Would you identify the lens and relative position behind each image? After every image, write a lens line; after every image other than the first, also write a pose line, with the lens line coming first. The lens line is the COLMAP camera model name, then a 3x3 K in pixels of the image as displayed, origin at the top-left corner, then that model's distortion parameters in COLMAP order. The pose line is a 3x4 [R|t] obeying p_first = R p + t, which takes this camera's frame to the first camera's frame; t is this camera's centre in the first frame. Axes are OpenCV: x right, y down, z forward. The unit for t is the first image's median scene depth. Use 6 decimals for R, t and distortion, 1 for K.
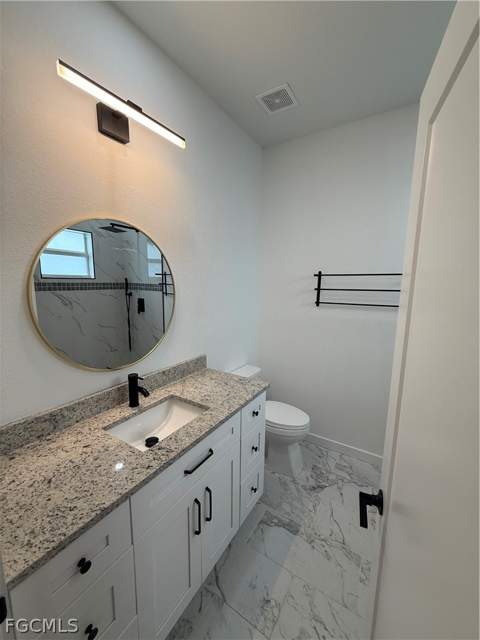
lens RADIAL K [[254.5, 0, 239.9], [0, 254.5, 319.4], [0, 0, 1]] dist [-0.000390, -0.000192]
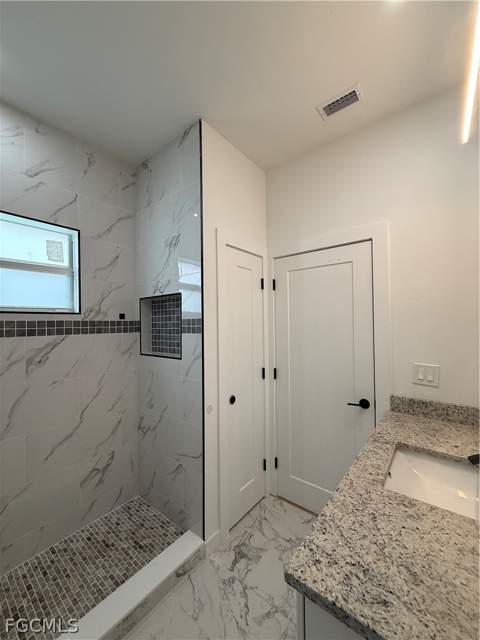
lens RADIAL K [[254.5, 0, 239.9], [0, 254.5, 319.4], [0, 0, 1]] dist [-0.000390, -0.000192]
pose [[-0.993181, -0.000938, 0.116576, 0.158012], [0.014887, 0.990761, 0.134800, -0.162119], [-0.115625, 0.135616, -0.983991, 1.484090]]
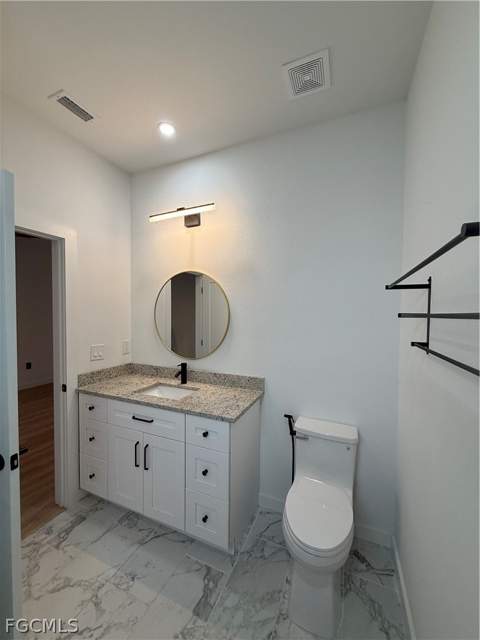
lens RADIAL K [[254.5, 0, 239.9], [0, 254.5, 319.4], [0, 0, 1]] dist [-0.000390, -0.000192]
pose [[0.156480, 0.017237, -0.987531, 1.098880], [-0.152883, 0.988220, -0.006976, -0.089649], [0.975777, 0.152068, 0.157272, 0.945839]]
